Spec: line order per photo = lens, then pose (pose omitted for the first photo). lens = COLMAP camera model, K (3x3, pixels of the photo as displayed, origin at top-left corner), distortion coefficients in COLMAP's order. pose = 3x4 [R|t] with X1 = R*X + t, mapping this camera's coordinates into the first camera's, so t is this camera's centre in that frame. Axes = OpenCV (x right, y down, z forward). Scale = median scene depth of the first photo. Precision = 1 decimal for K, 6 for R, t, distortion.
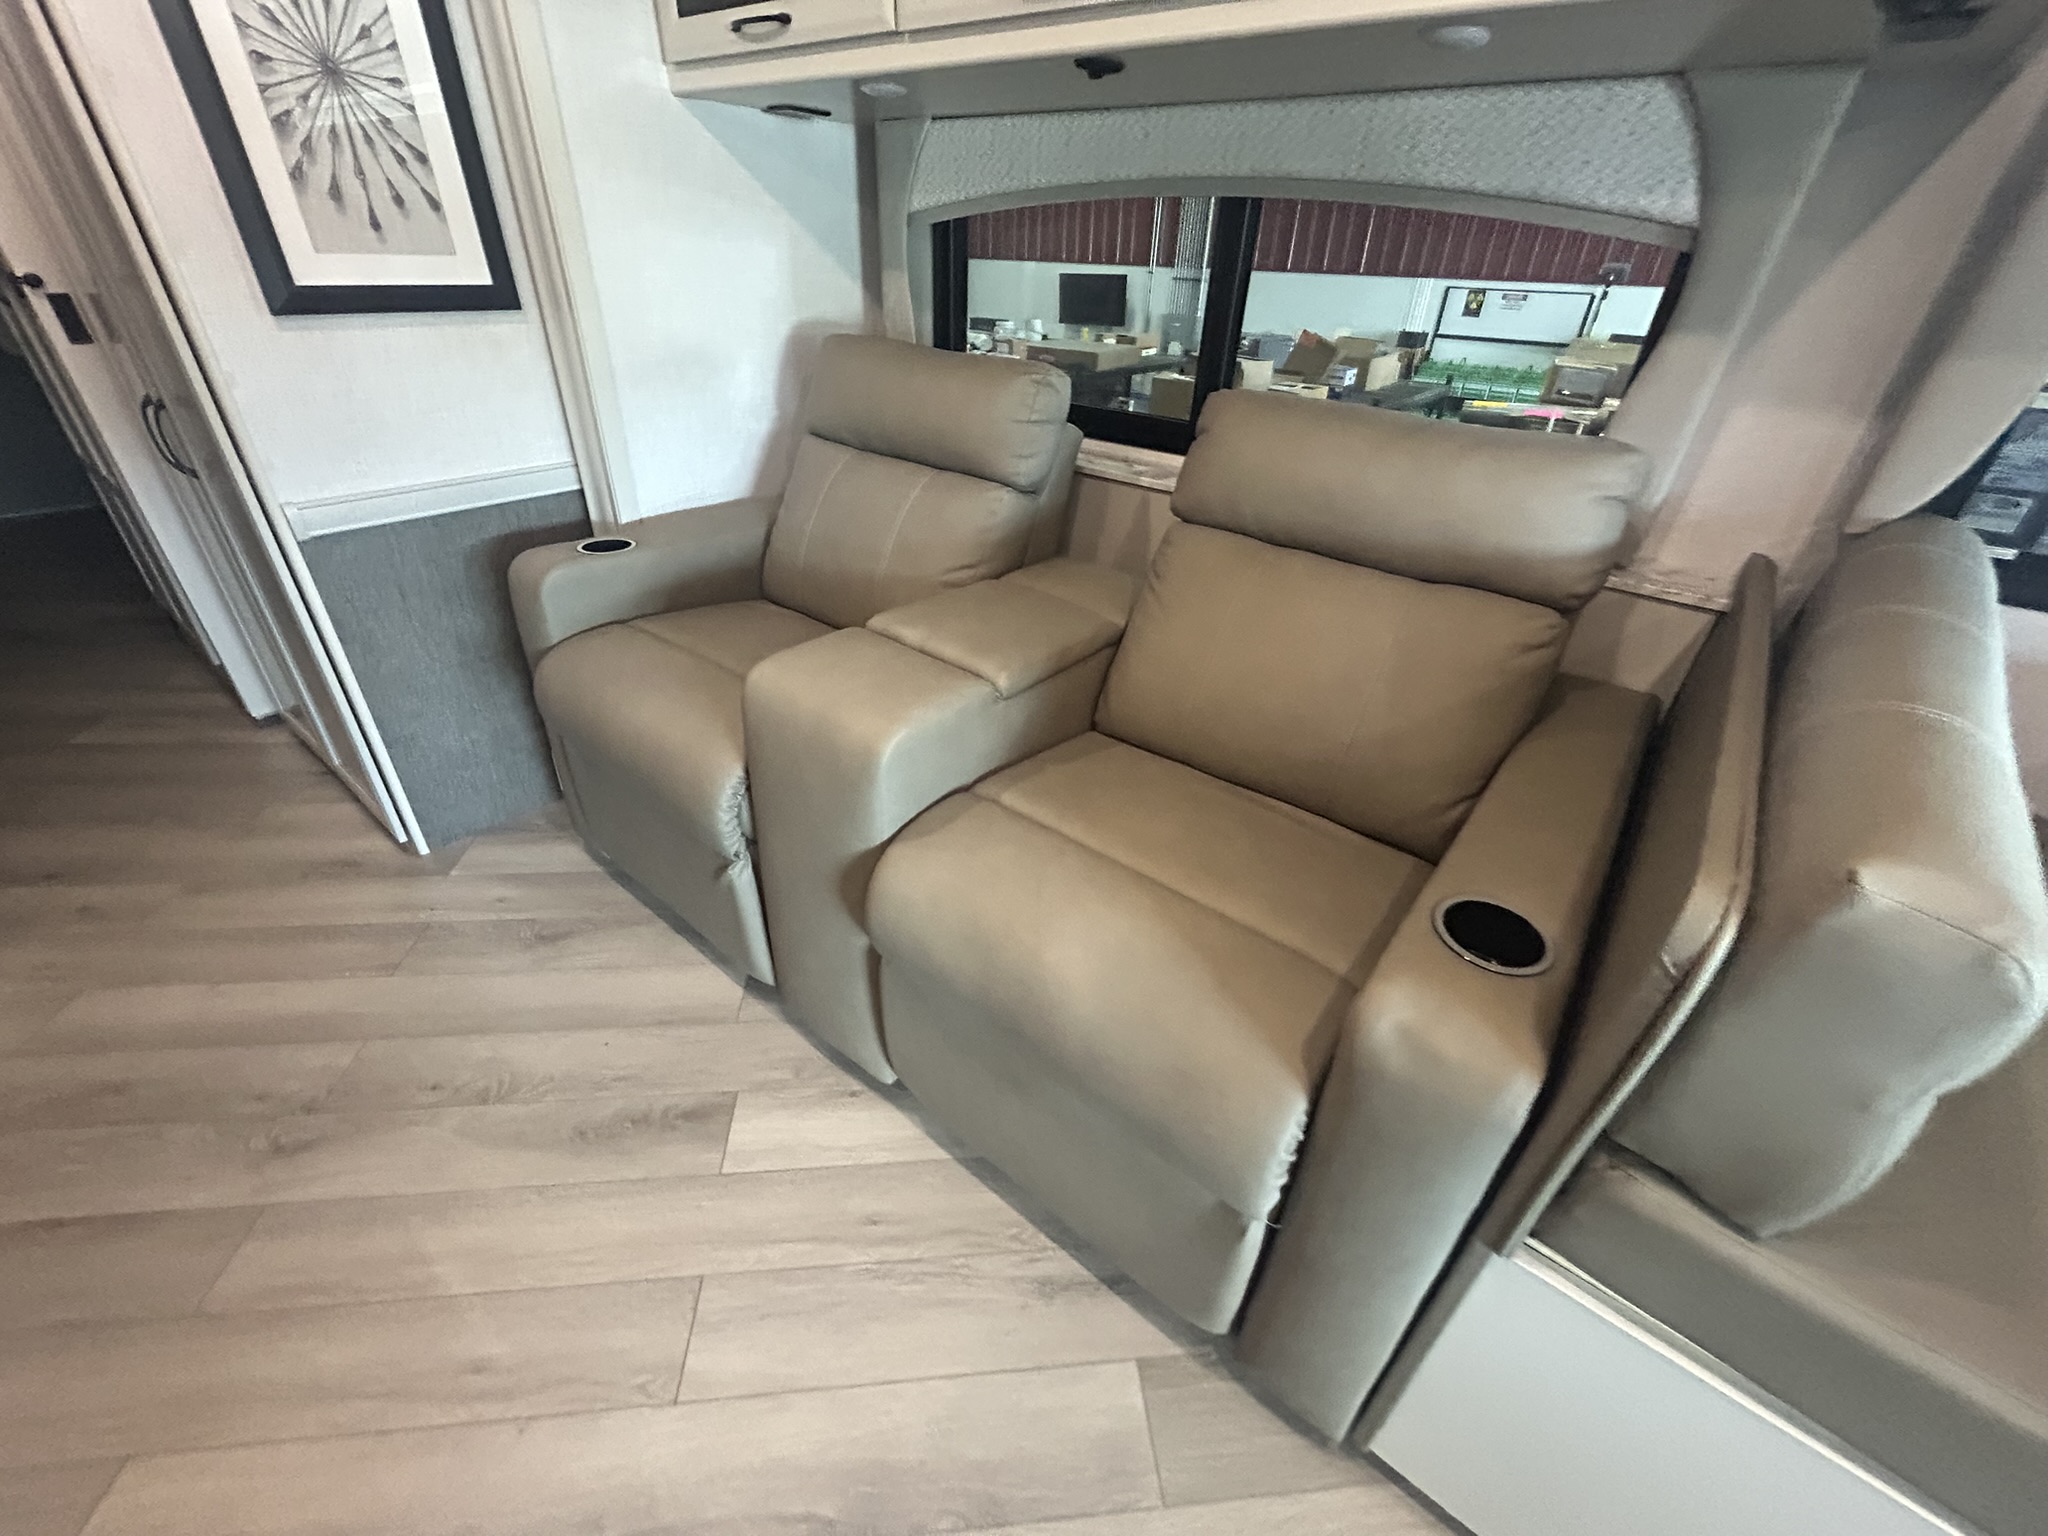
lens RADIAL K [[826.2, 0, 1020.5], [0, 826.2, 765.7], [0, 0, 1]] dist [-0.000824, -0.002667]
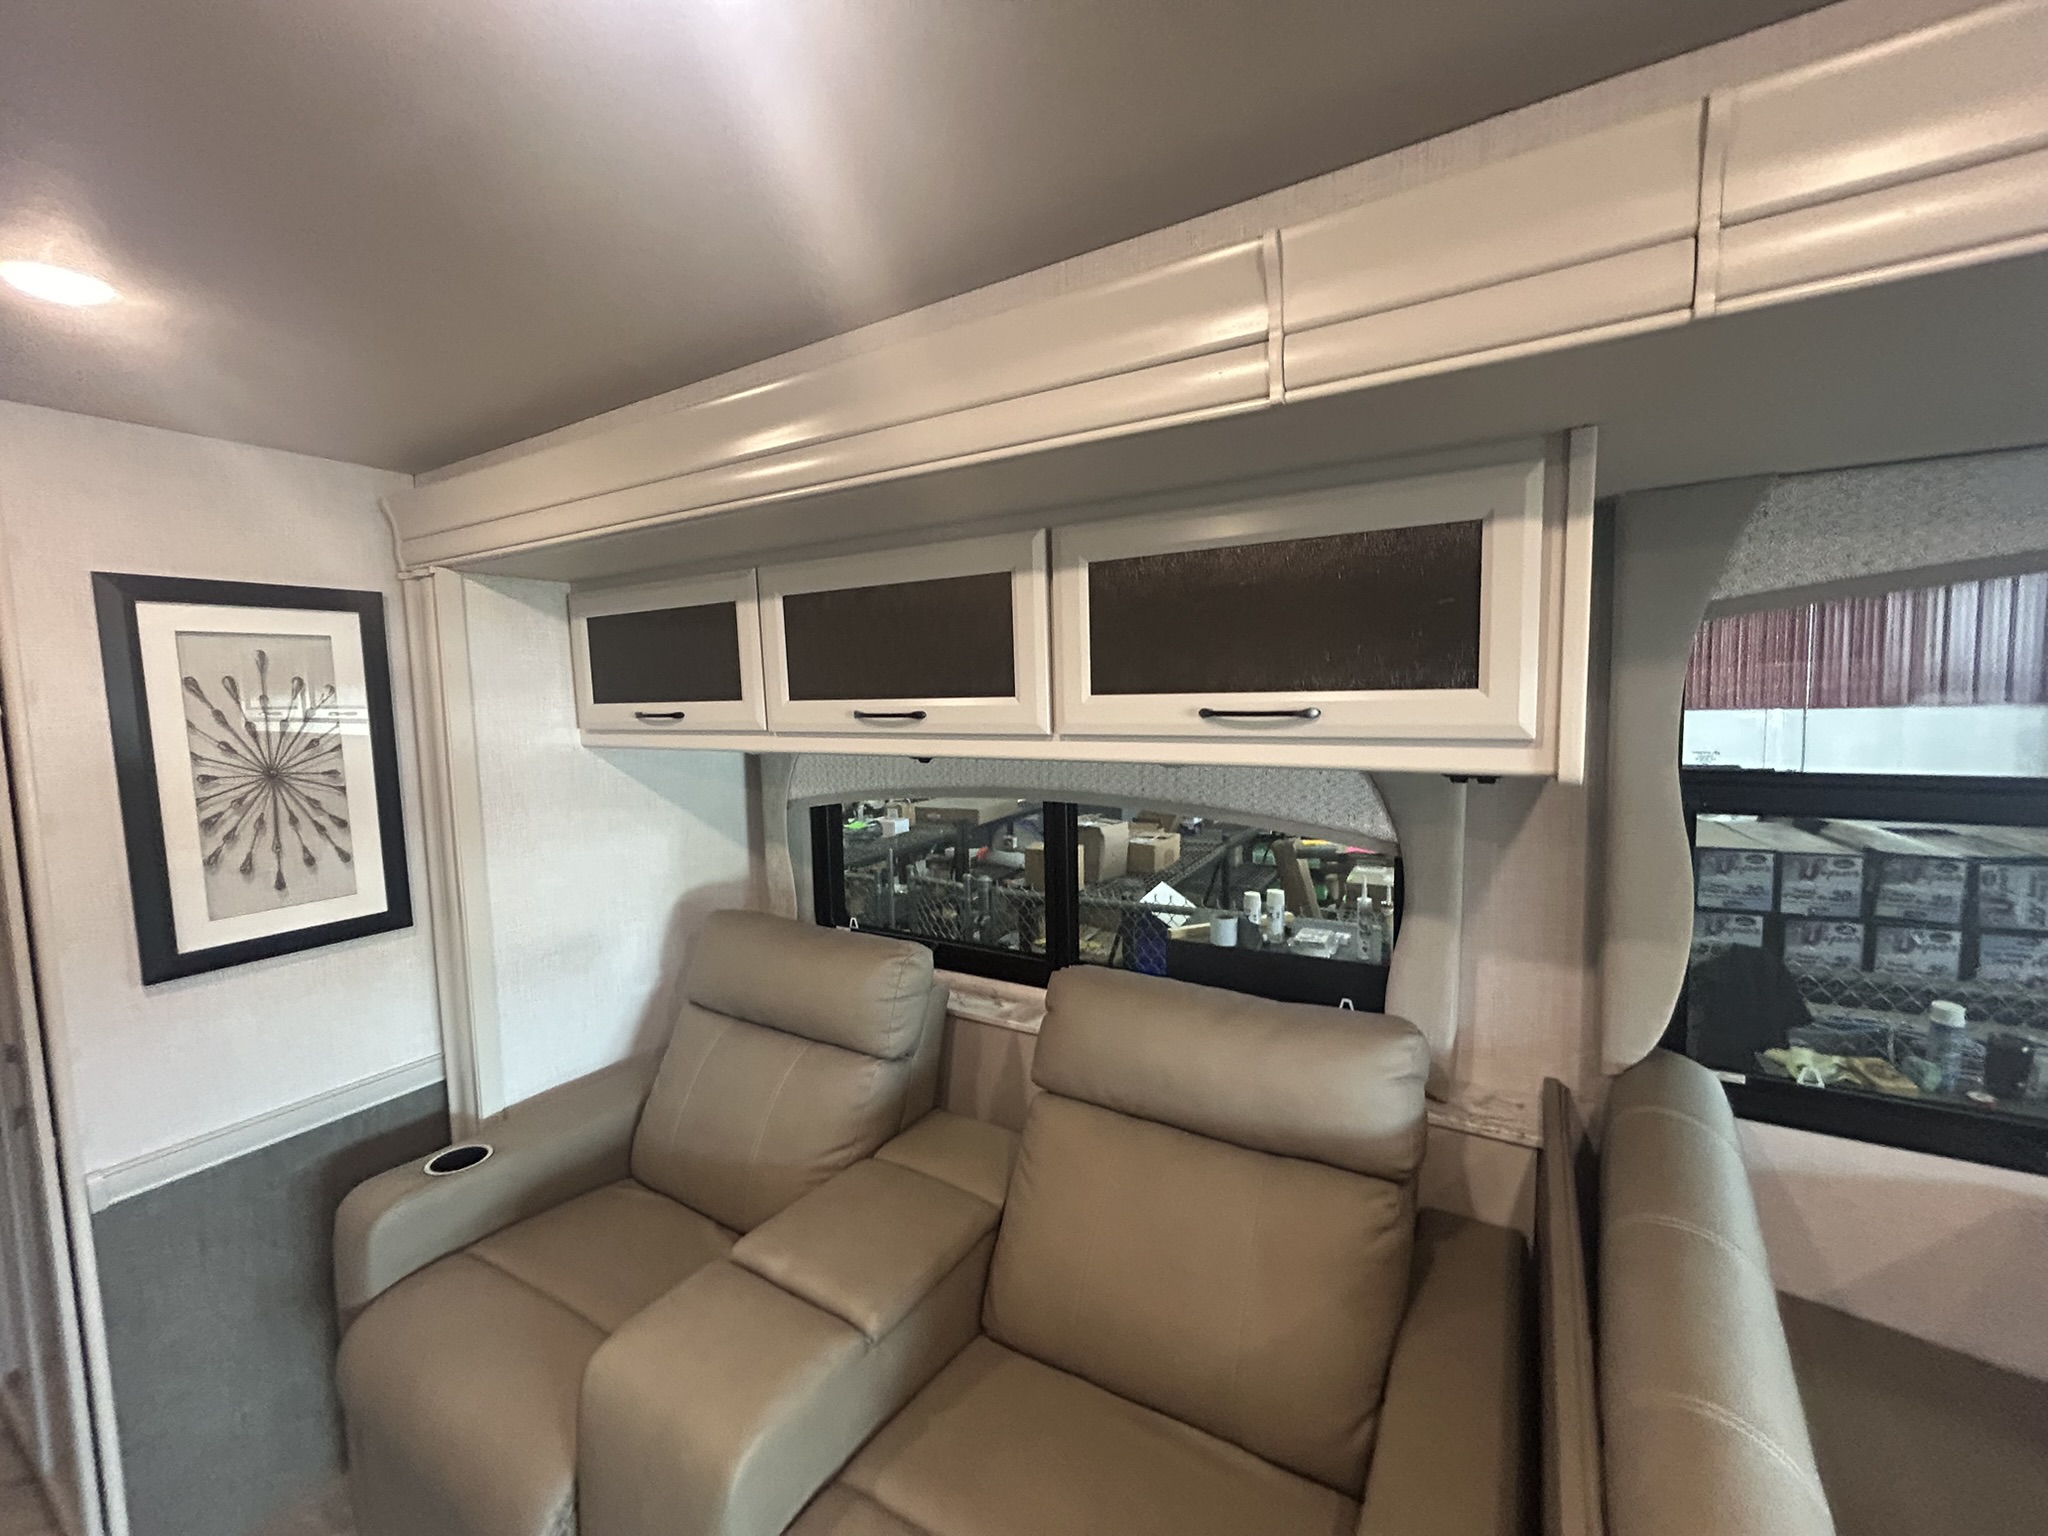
lens RADIAL K [[824.2, 0, 1019.9], [0, 824.2, 760.1], [0, 0, 1]] dist [-0.001834, 0.000047]
pose [[0.989317, -0.072850, 0.126272, 0.059238], [0.122821, 0.883126, -0.452773, -0.185680], [-0.078529, 0.463445, 0.882639, -0.114389]]
